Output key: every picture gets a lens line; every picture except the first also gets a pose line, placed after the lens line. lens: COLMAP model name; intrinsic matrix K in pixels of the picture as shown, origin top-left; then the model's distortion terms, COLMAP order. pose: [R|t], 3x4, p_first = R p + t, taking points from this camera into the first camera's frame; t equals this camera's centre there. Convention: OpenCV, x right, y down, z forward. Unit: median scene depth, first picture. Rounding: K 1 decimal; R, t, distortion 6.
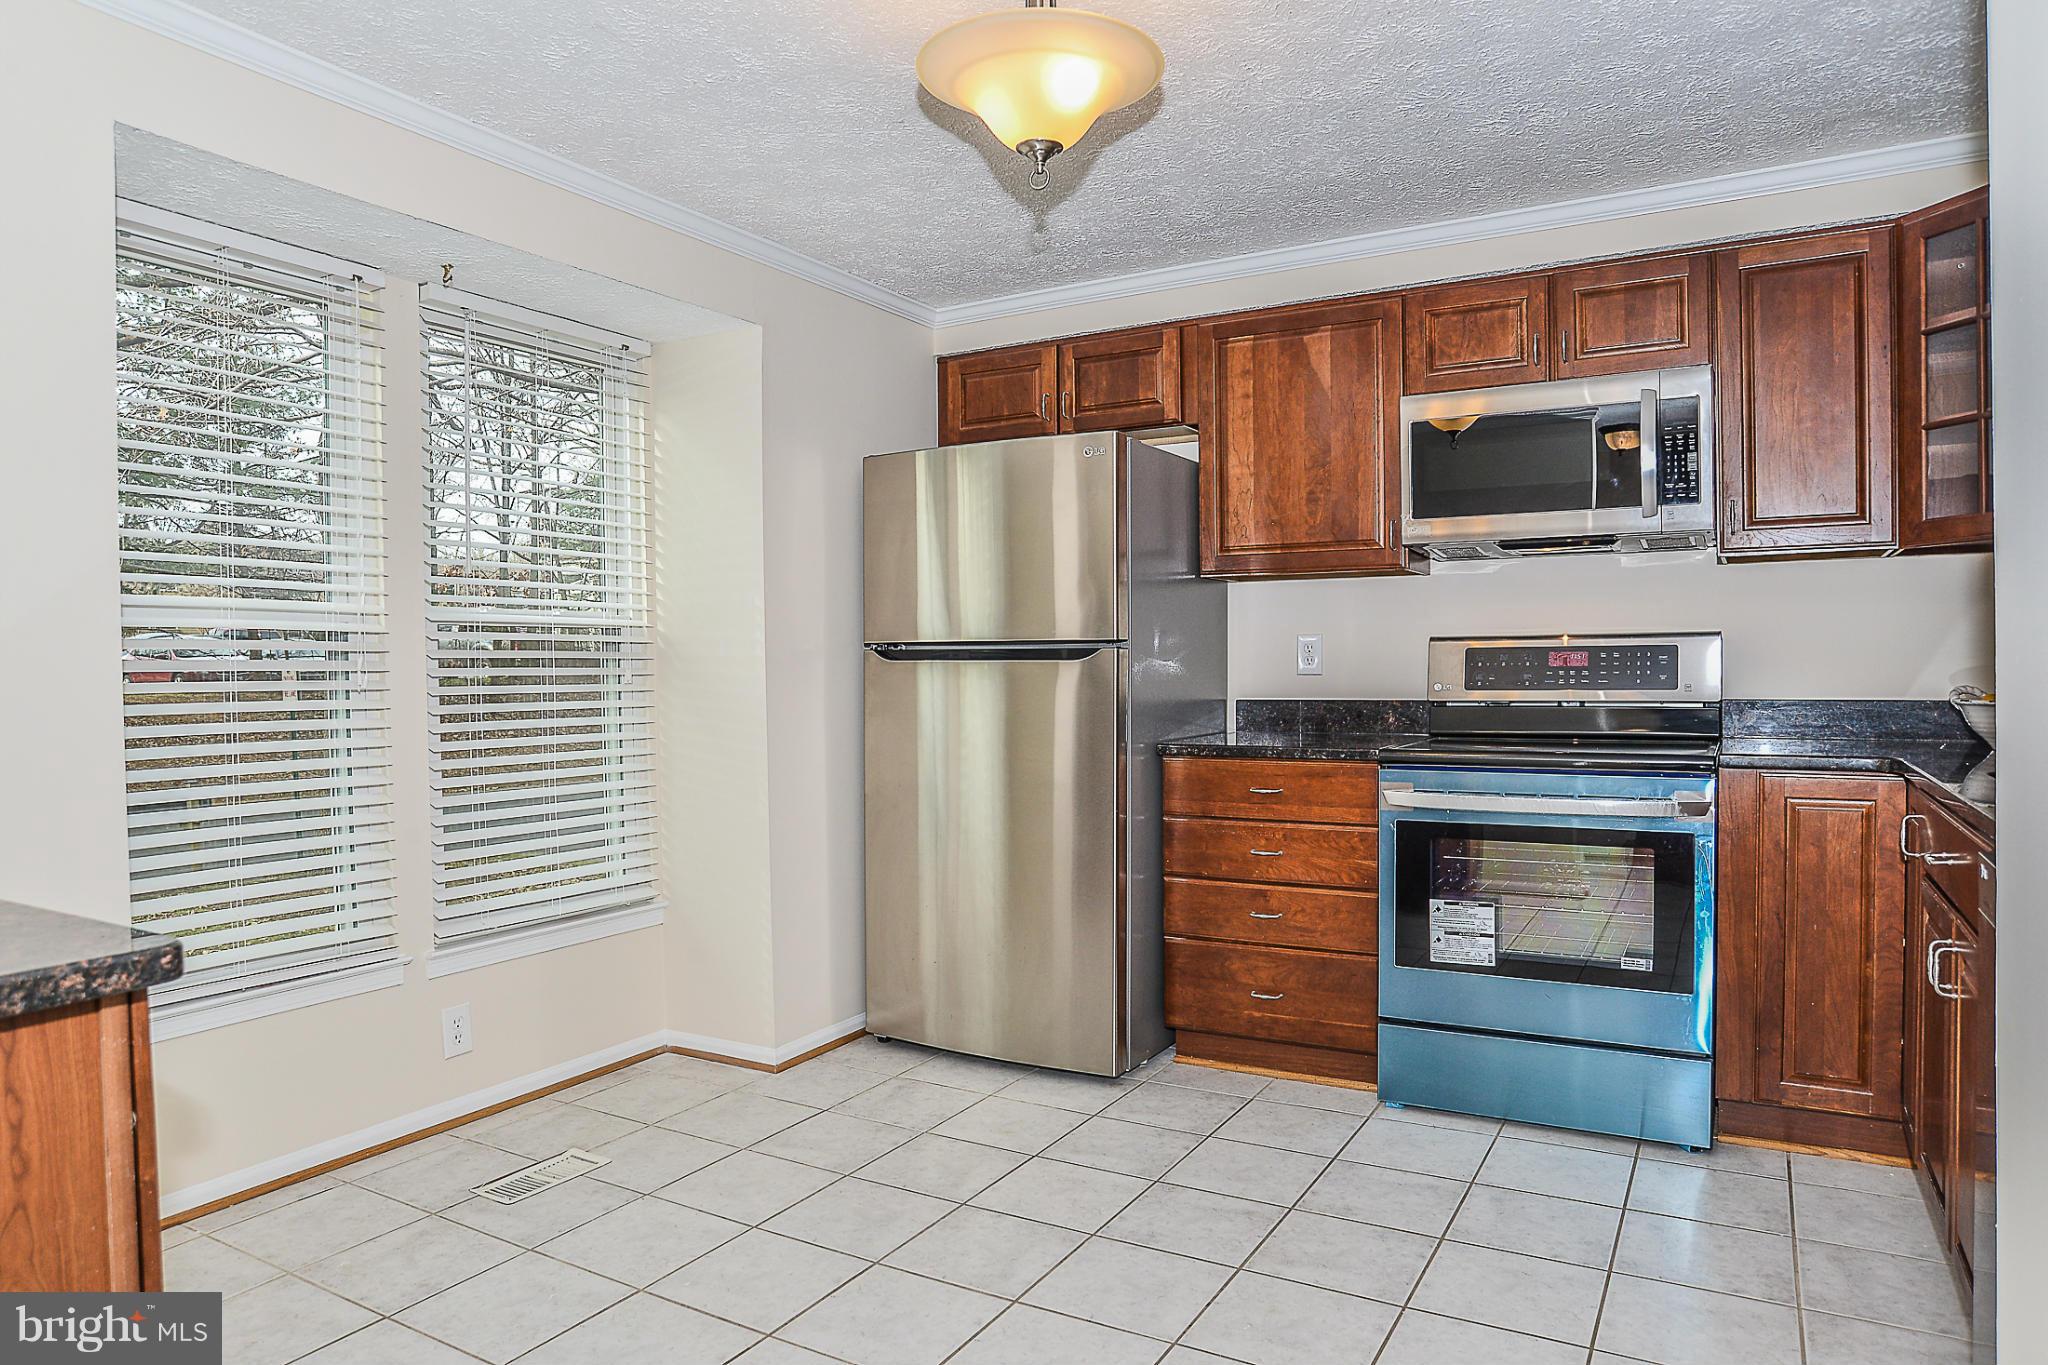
lens RADIAL K [[1265.2, 0, 1024.0], [0, 1265.2, 682.5], [0, 0, 1]] dist [-0.077769, 0.047115]
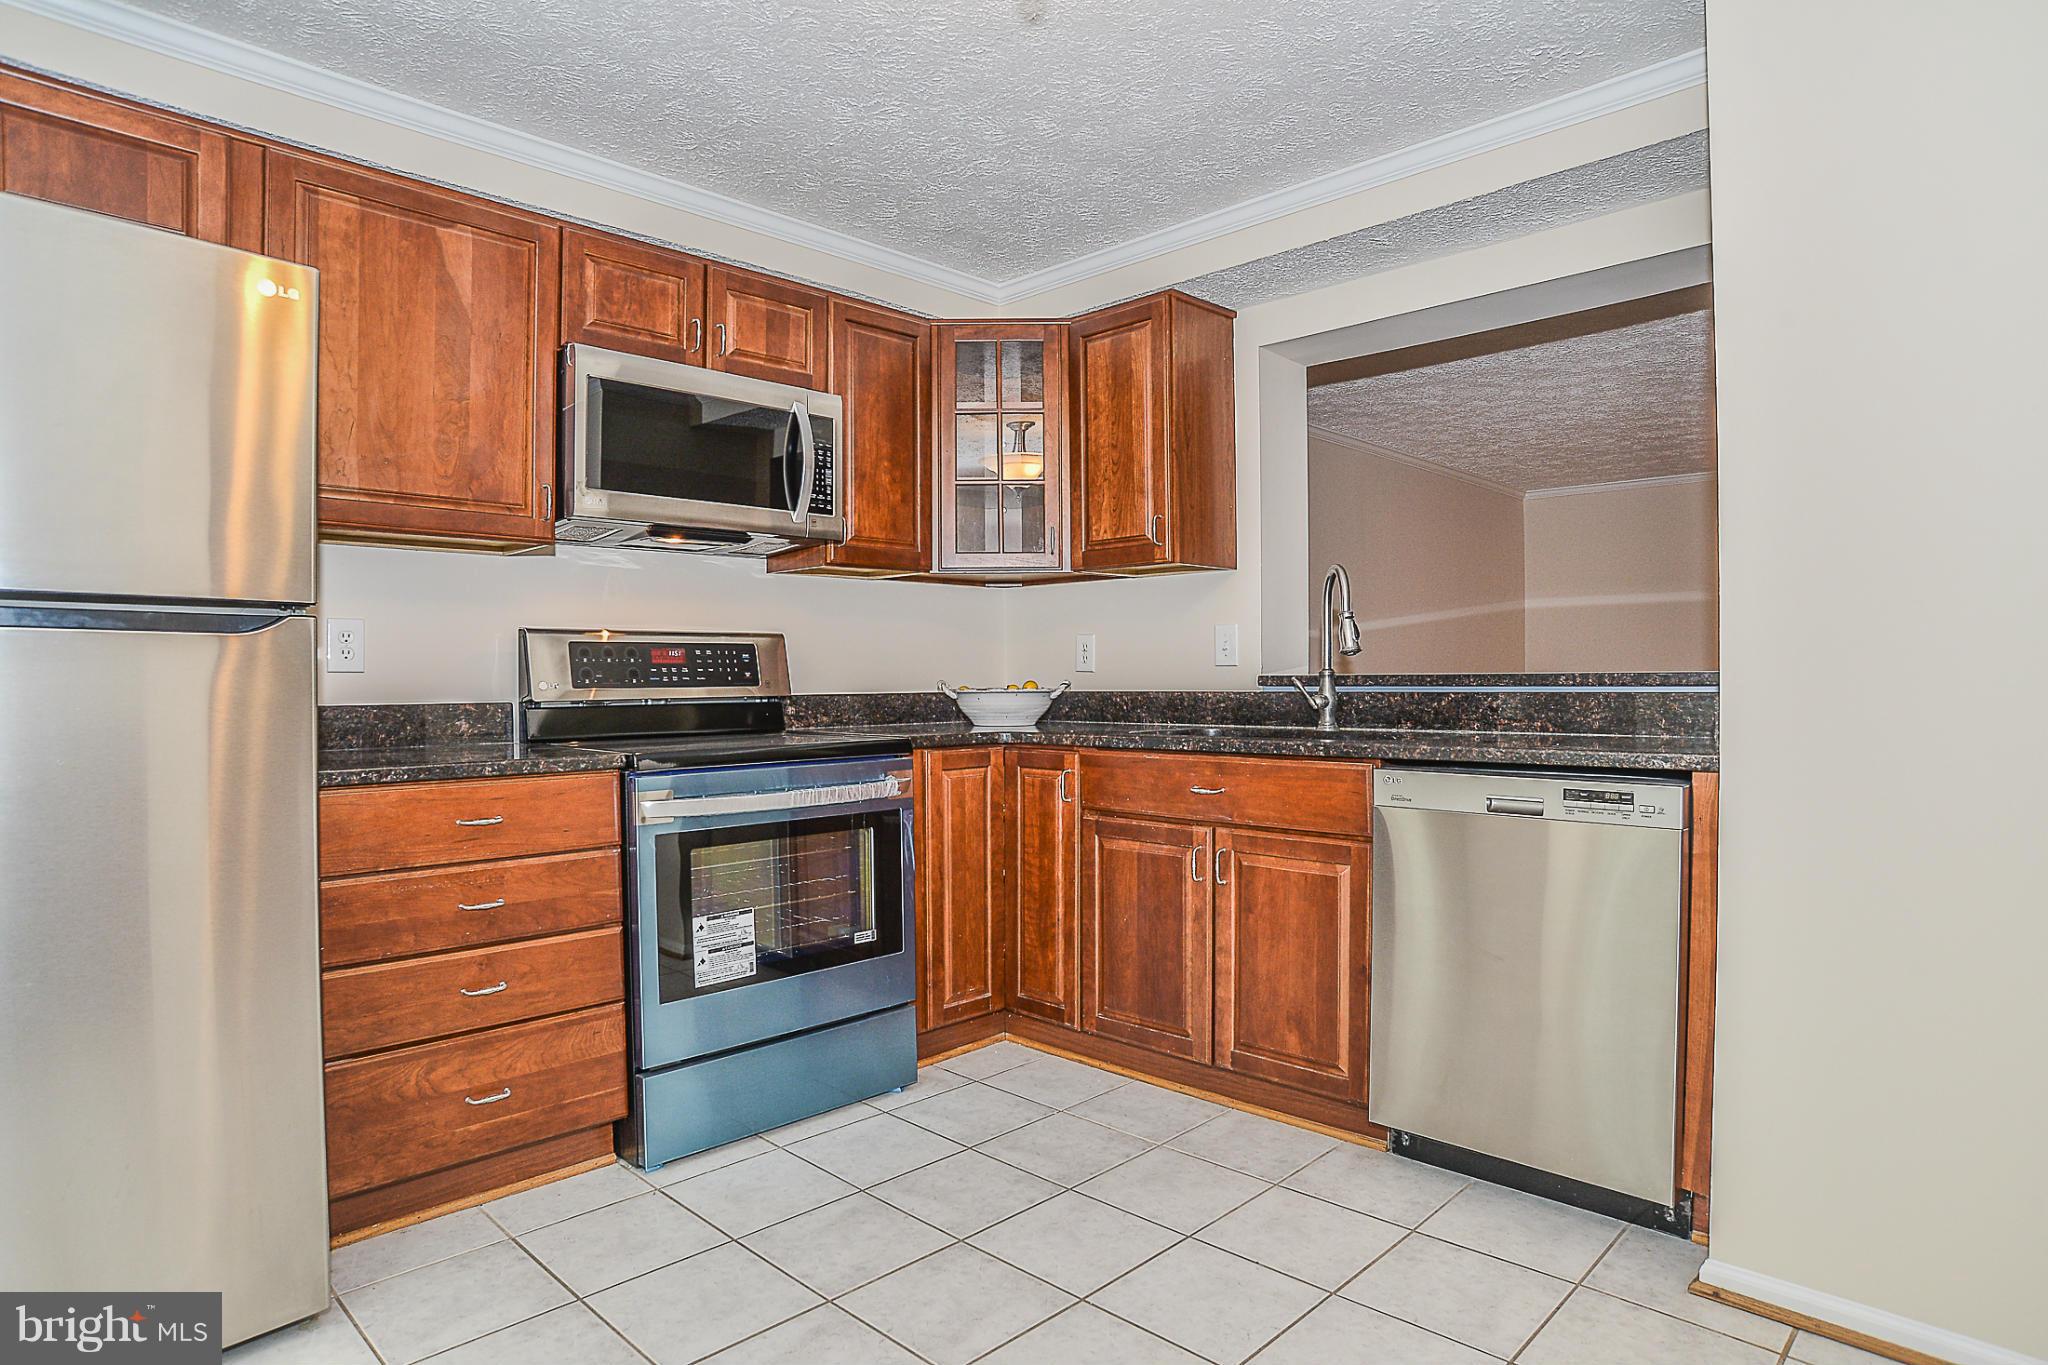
lens RADIAL K [[1147.6, 0, 1024.0], [0, 1147.6, 682.5], [0, 0, 1]] dist [-0.083717, 0.047835]
pose [[0.267314, 0.003808, 0.963602, -0.356708], [0.017569, 0.999807, -0.008825, 0.015223], [-0.963449, 0.019289, 0.267195, 0.505398]]
